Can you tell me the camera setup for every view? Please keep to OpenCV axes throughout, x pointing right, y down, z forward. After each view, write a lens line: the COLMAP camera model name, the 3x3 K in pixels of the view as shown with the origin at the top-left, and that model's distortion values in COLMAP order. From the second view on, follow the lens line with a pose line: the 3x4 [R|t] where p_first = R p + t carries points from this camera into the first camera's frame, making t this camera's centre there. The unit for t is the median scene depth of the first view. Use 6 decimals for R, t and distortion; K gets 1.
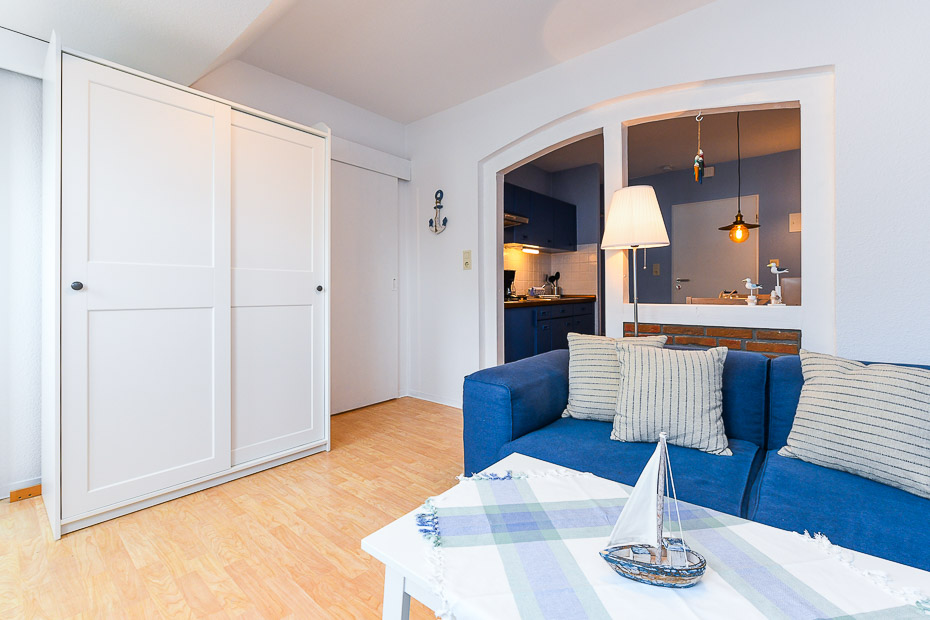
lens RADIAL K [[411.9, 0, 453.5], [0, 411.9, 290.7], [0, 0, 1]] dist [-0.000053, -0.000481]
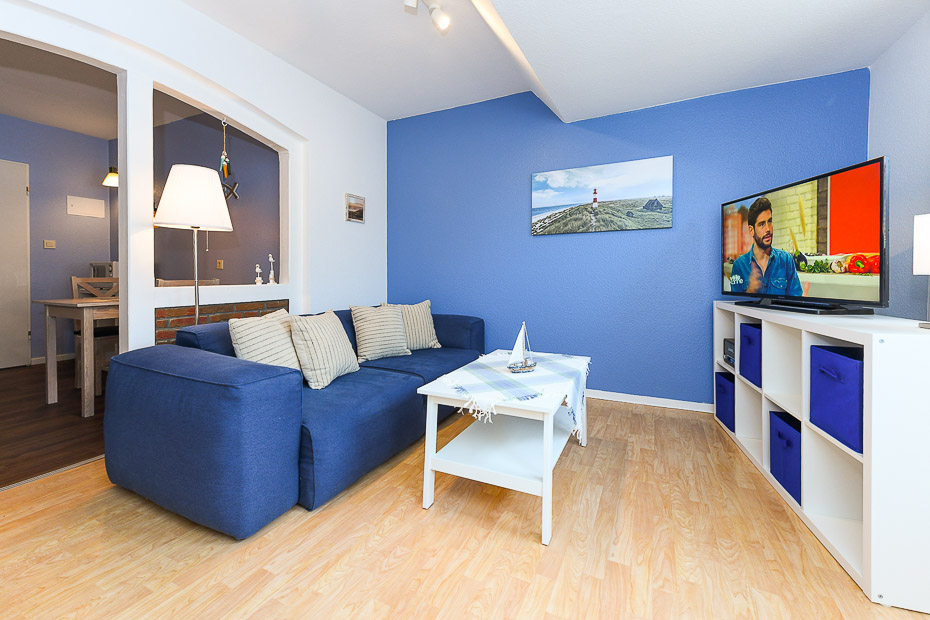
lens RADIAL K [[389.4, 0, 469.8], [0, 389.4, 278.2], [0, 0, 1]] dist [0.002111, 0.000096]
pose [[-0.280347, -0.002968, 0.959894, -0.652638], [0.001586, 0.999992, 0.003555, 0.011094], [-0.959897, 0.002519, -0.280340, 0.656245]]
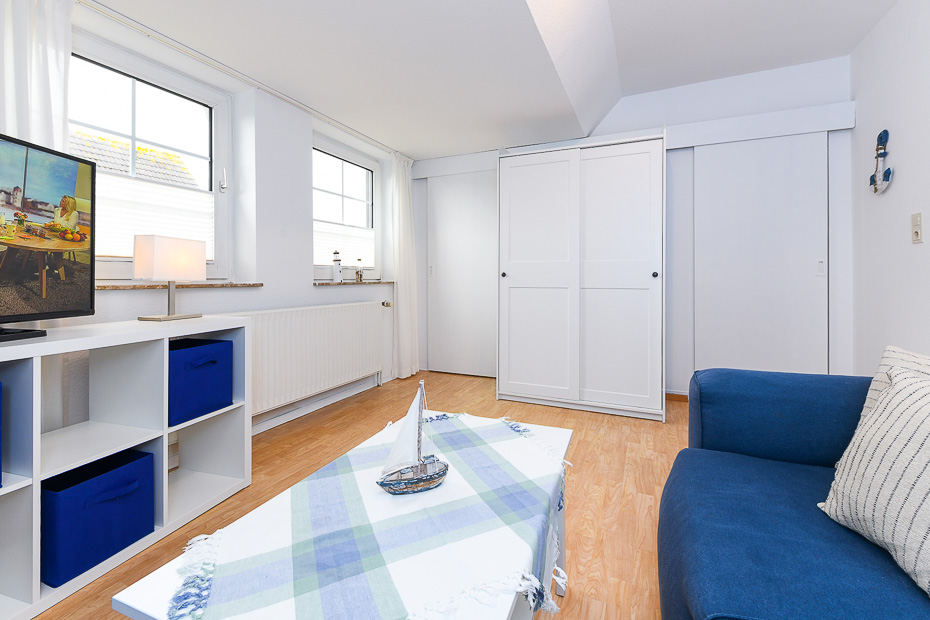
lens RADIAL K [[389.4, 0, 469.8], [0, 389.4, 278.2], [0, 0, 1]] dist [0.002111, 0.000096]
pose [[0.294653, 0.003248, -0.955599, 0.589478], [0.002053, 0.999990, 0.004032, -0.001092], [0.955602, -0.003150, 0.294643, 0.218724]]
